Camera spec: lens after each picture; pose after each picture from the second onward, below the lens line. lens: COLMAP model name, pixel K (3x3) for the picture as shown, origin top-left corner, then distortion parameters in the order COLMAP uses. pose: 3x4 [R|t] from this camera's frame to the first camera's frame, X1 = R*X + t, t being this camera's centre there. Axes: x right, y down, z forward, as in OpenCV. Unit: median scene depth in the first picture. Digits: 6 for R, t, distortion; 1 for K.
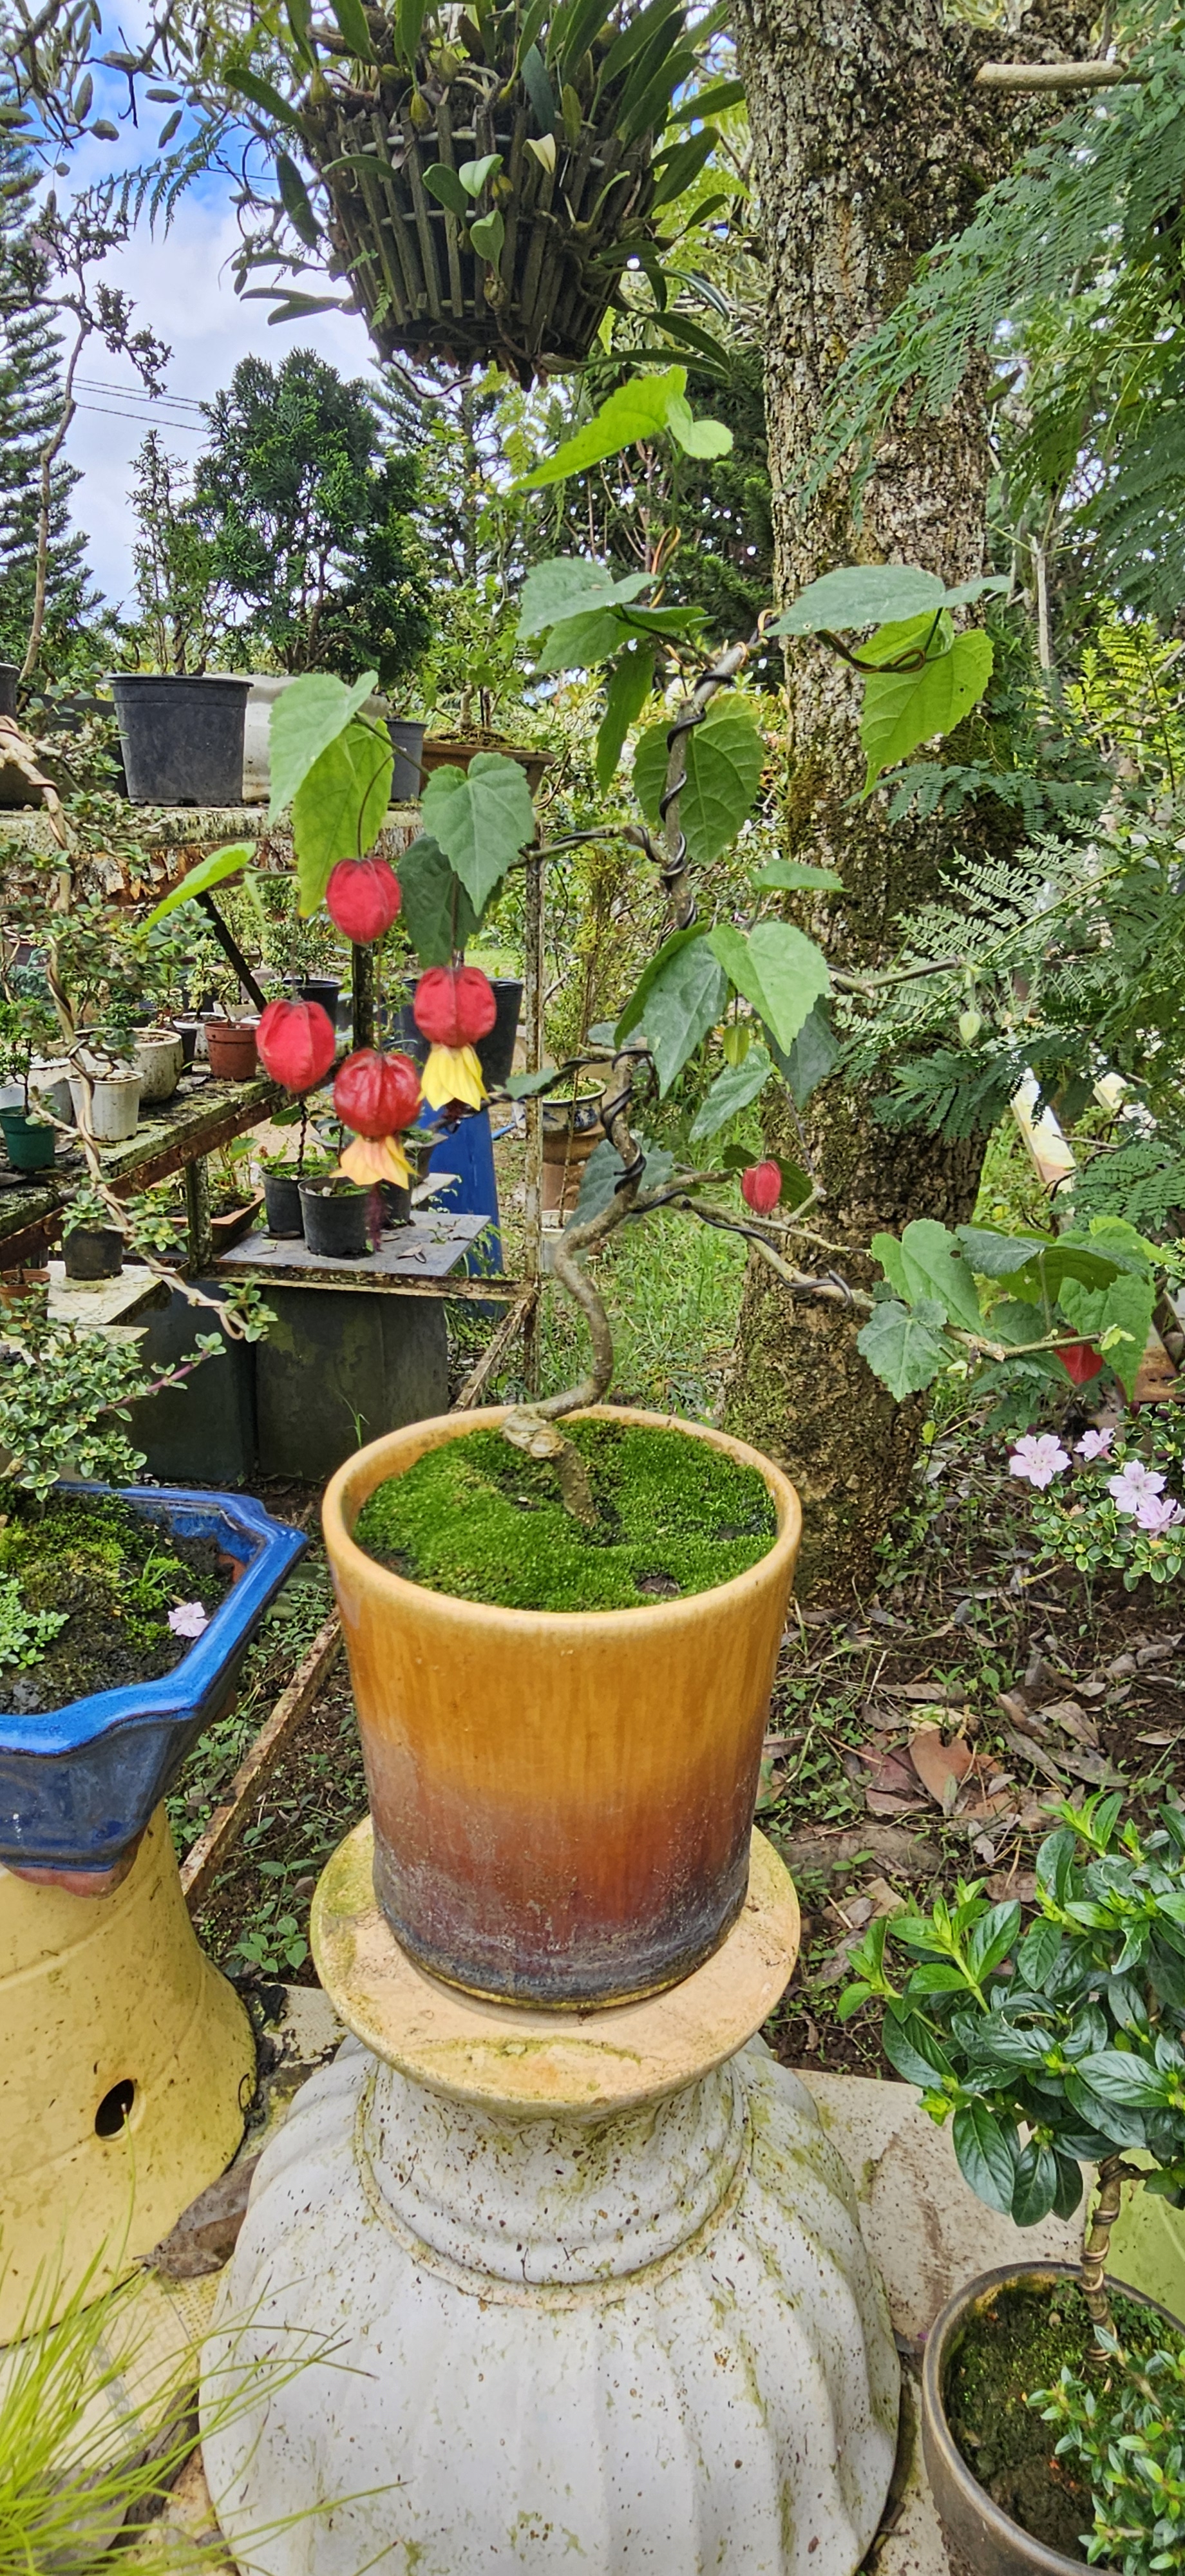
lens RADIAL K [[1455.4, 0, 592.5], [0, 1455.4, 1288.0], [0, 0, 1]] dist [-0.000953, 0.000008]
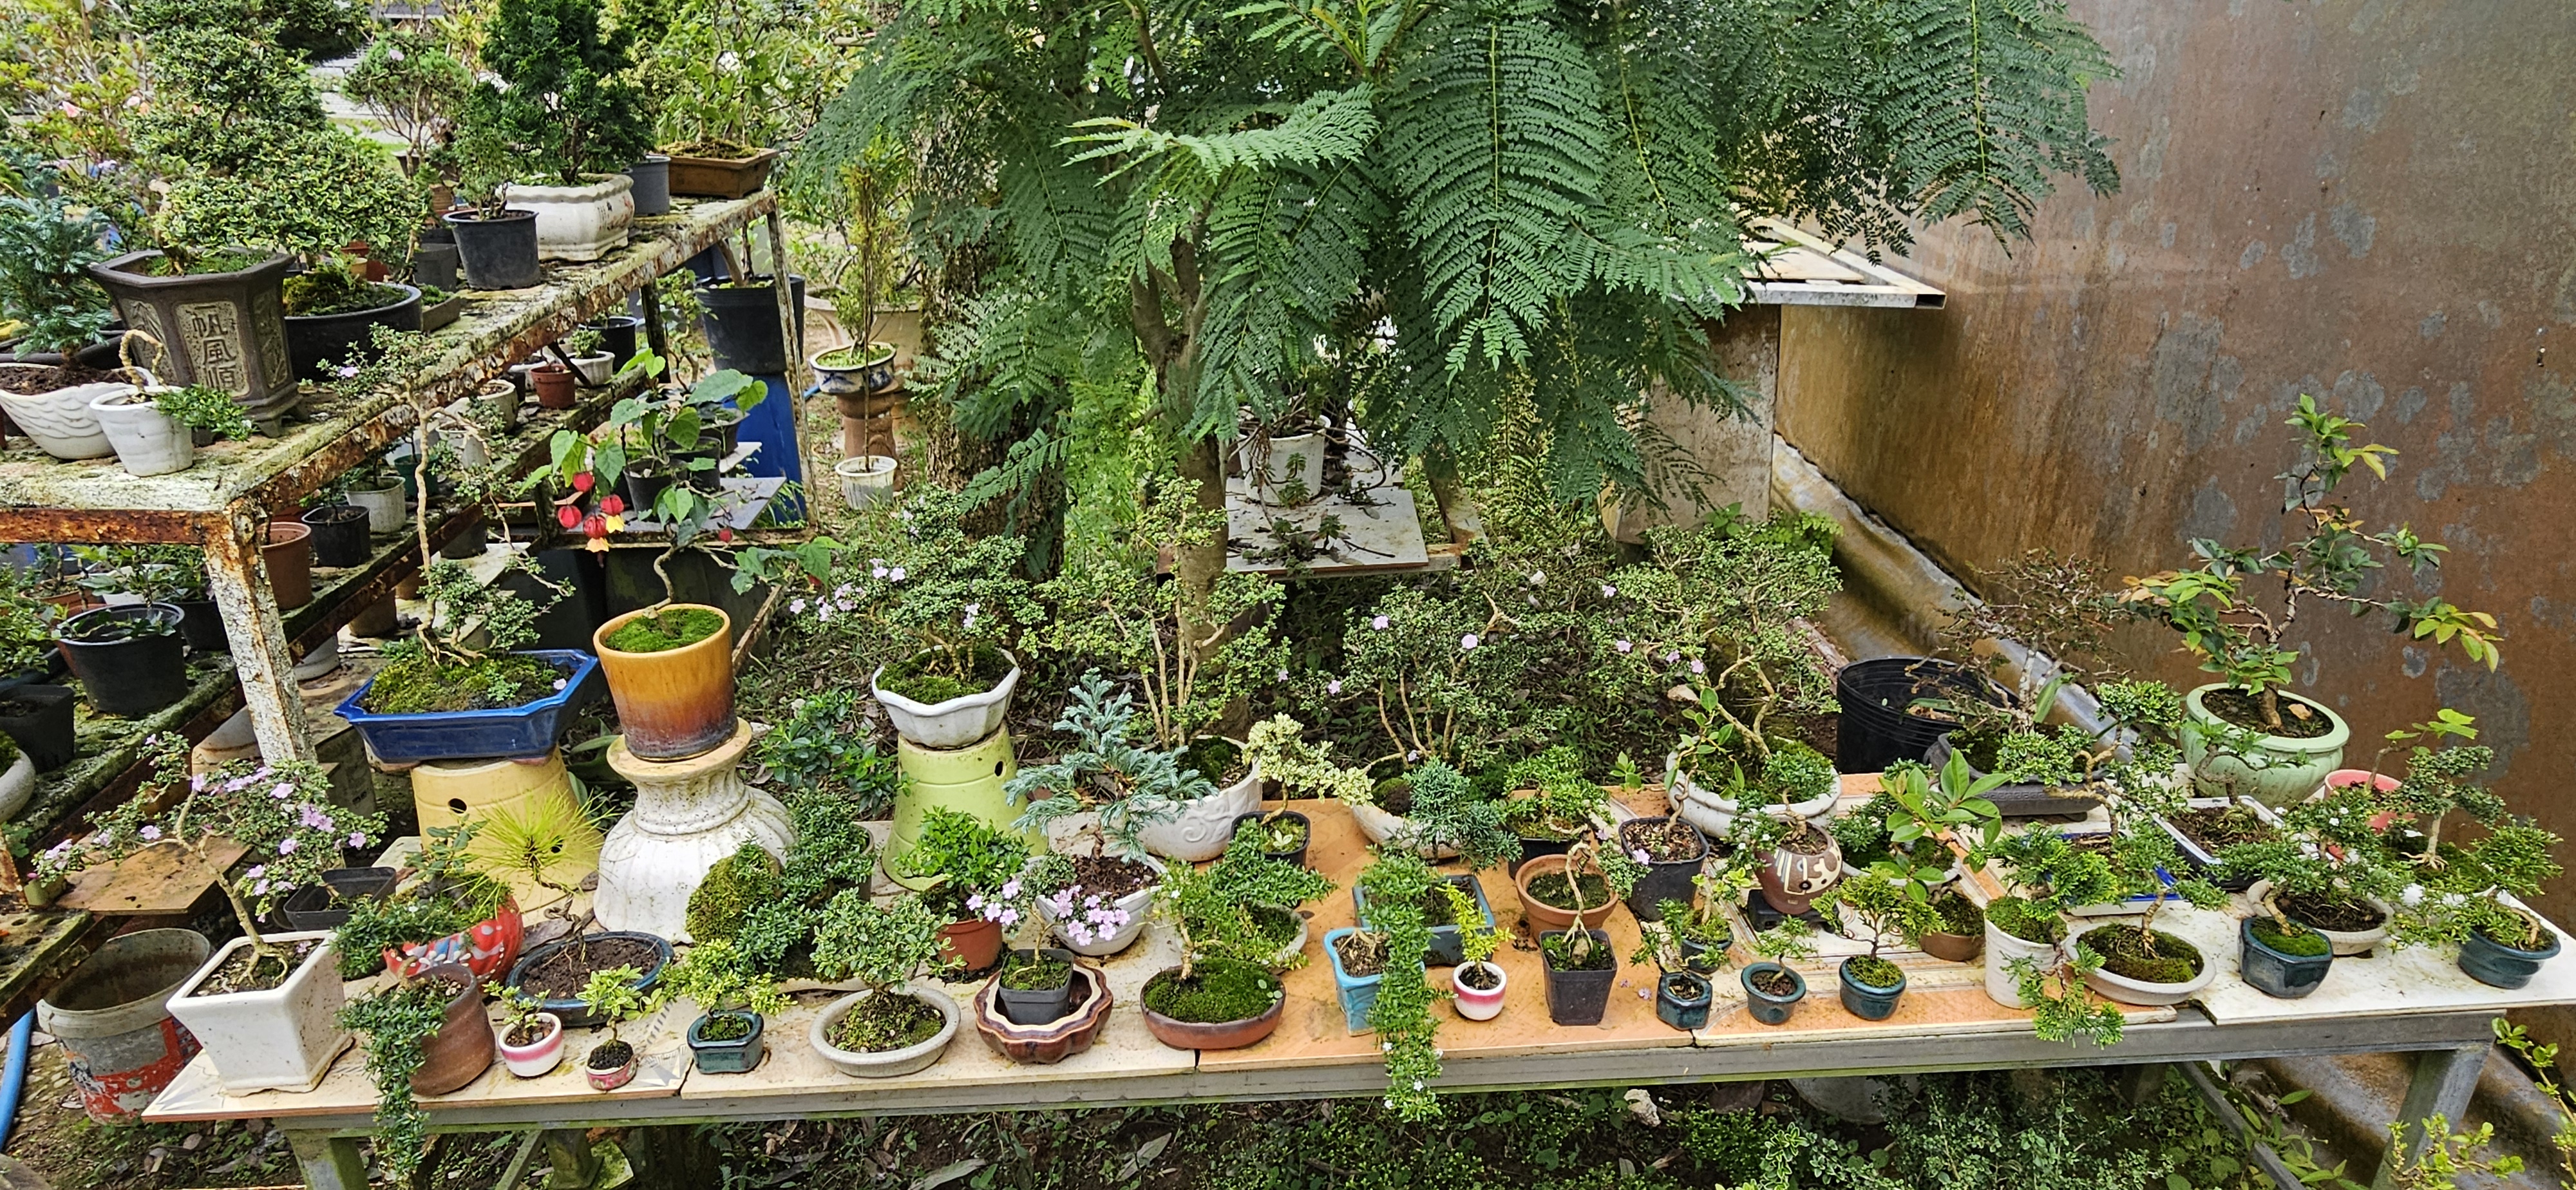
lens RADIAL K [[1444.9, 0, 1288.0], [0, 1444.9, 595.0], [0, 0, 1]] dist [0.002274, -0.001283]
pose [[0.974522, -0.105555, 0.197901, 0.173955], [0.090276, 0.992307, 0.084722, -0.023878], [-0.205321, -0.064698, 0.976554, -0.625679]]
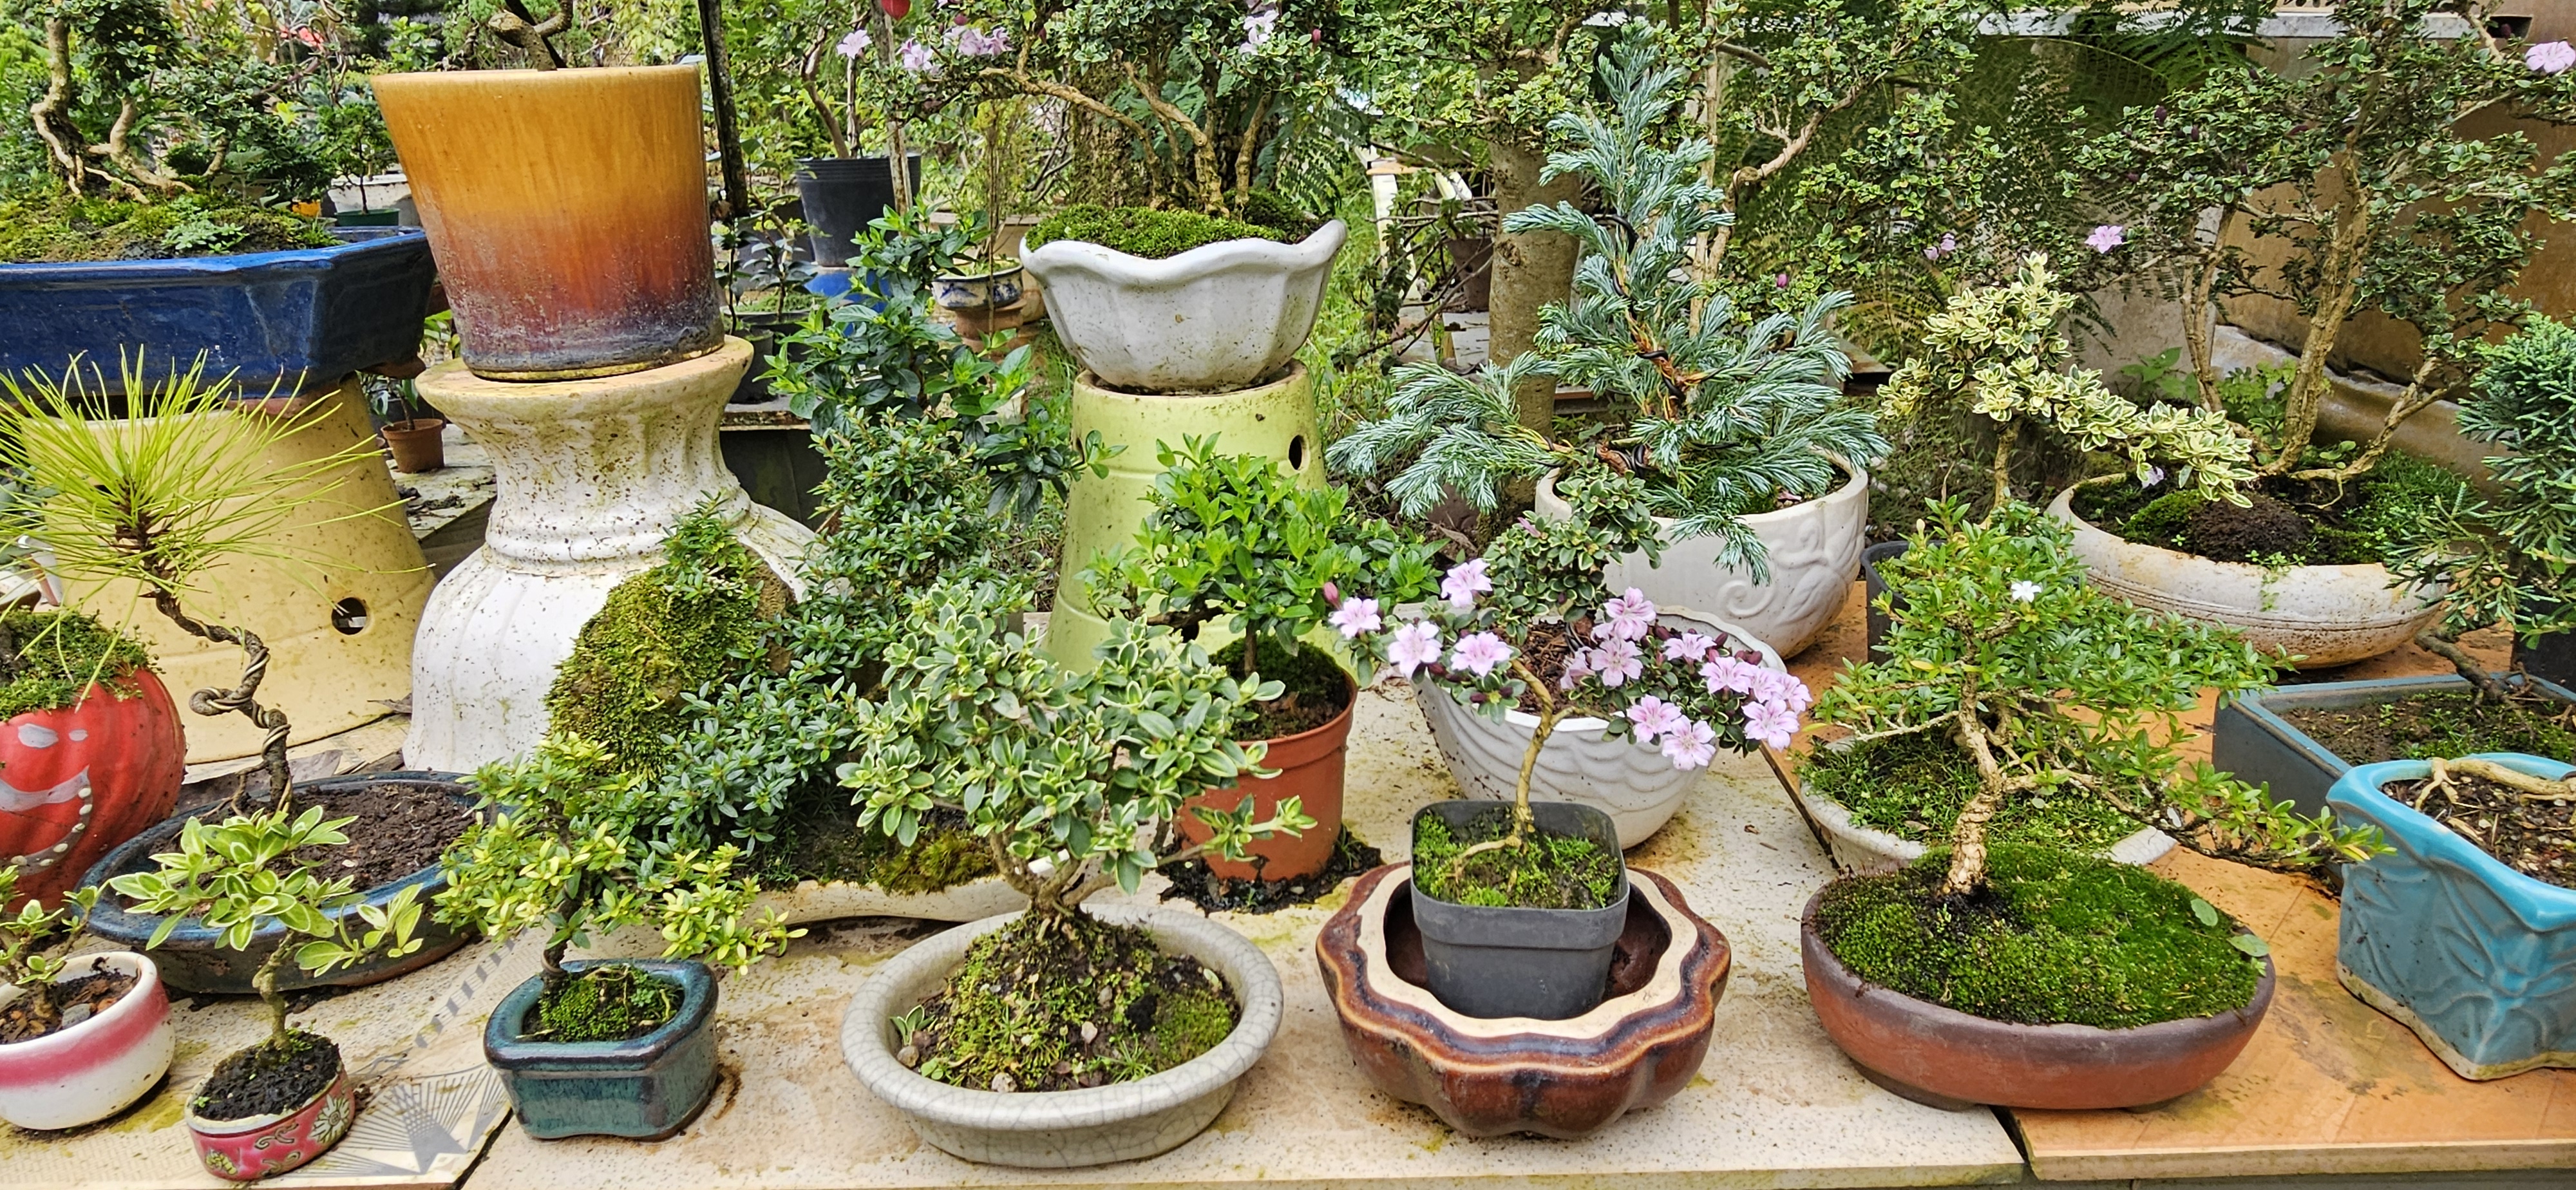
lens RADIAL K [[1444.9, 0, 1288.0], [0, 1444.9, 595.0], [0, 0, 1]] dist [0.002274, -0.001283]
pose [[0.987408, -0.098142, 0.124070, 0.113568], [0.091827, 0.994219, 0.055650, 0.148328], [-0.128814, -0.043557, 0.990712, -0.148561]]
